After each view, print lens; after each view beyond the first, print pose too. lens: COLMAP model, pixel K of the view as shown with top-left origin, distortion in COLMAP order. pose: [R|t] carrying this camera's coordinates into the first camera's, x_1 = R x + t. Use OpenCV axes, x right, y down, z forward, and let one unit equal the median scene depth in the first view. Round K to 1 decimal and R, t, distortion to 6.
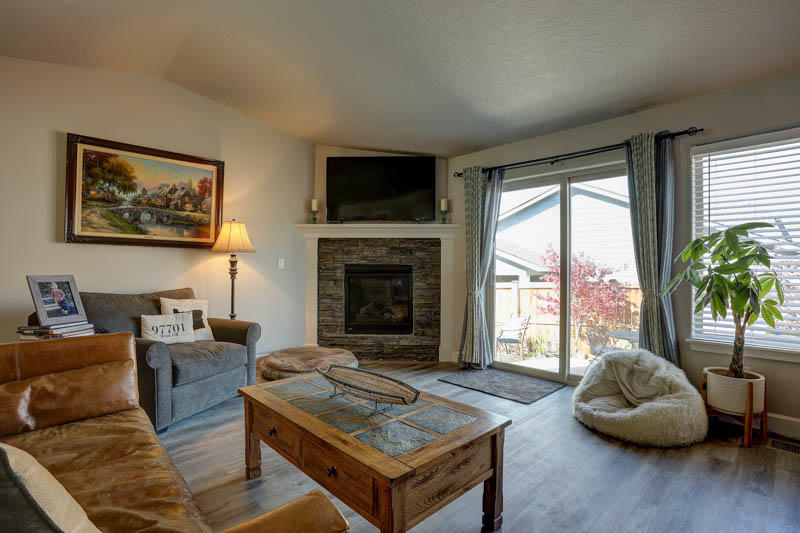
lens RADIAL K [[389.6, 0, 403.5], [0, 389.6, 266.4], [0, 0, 1]] dist [-0.070404, 0.028096]
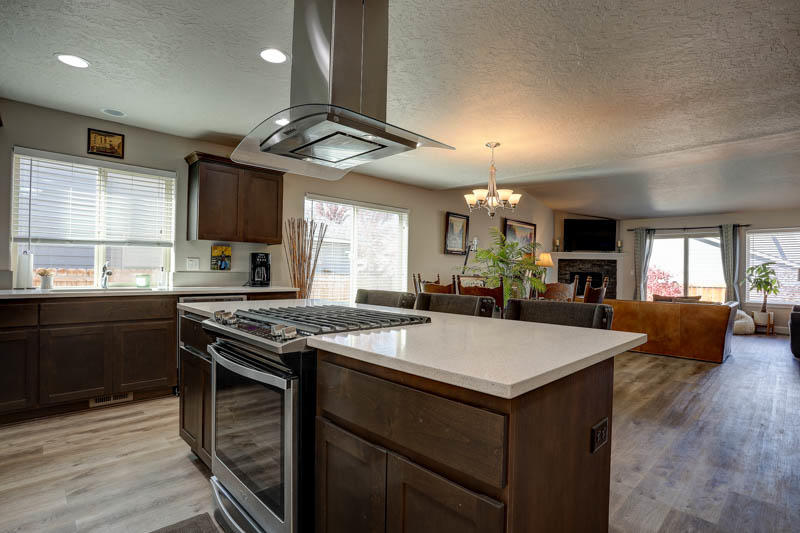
lens RADIAL K [[403.4, 0, 406.1], [0, 403.4, 267.4], [0, 0, 1]] dist [-0.058950, 0.023453]
pose [[0.999372, 0.009598, 0.034105, -1.418472], [-0.009452, 0.999945, -0.004449, -0.015454], [-0.034146, 0.004124, 0.999408, -1.375749]]
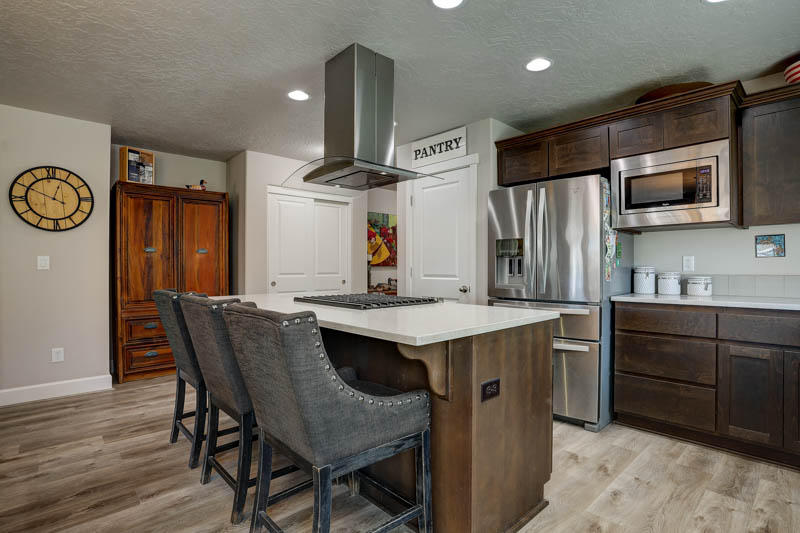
lens RADIAL K [[403.4, 0, 406.1], [0, 403.4, 267.4], [0, 0, 1]] dist [-0.058950, 0.023453]
pose [[-0.999922, -0.008326, -0.009261, -1.565918], [-0.008256, 0.999937, -0.007655, -0.008315], [0.009324, -0.007578, -0.999928, -0.144998]]
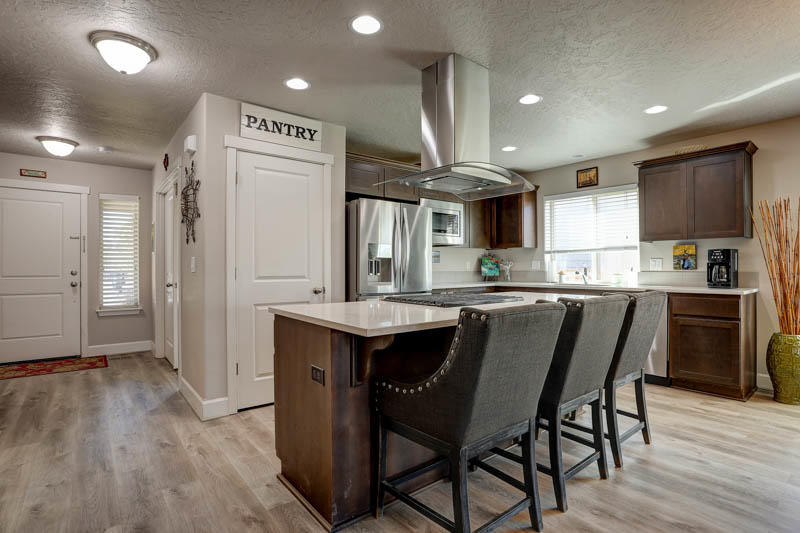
lens RADIAL K [[403.4, 0, 406.1], [0, 403.4, 267.4], [0, 0, 1]] dist [-0.058950, 0.023453]
pose [[-0.065526, -0.008127, -0.997818, -0.743080], [0.005397, 0.999949, -0.008499, -0.008204], [0.997836, -0.005942, -0.065478, -0.899932]]
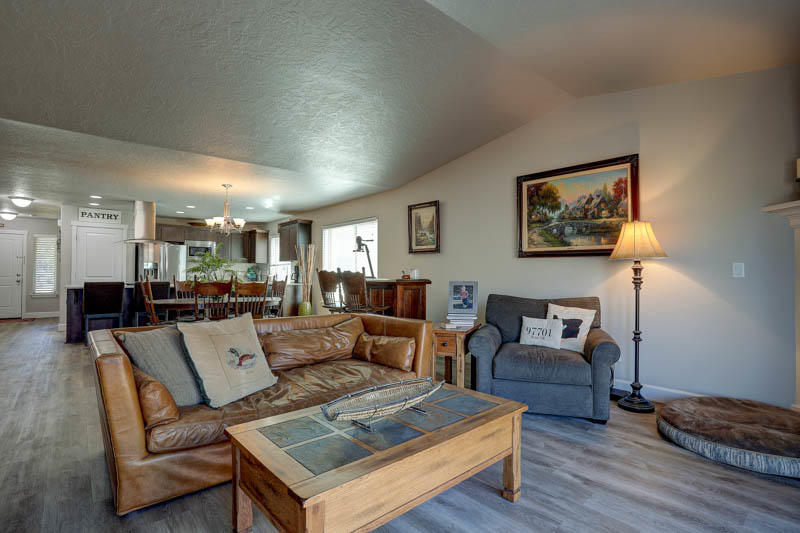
lens RADIAL K [[389.6, 0, 403.5], [0, 389.6, 266.4], [0, 0, 1]] dist [-0.070404, 0.028096]
pose [[-0.027265, -0.026438, -0.999279, 0.440286], [0.000783, 0.999649, -0.026469, 0.003699], [0.999628, -0.001504, -0.027235, 0.546900]]
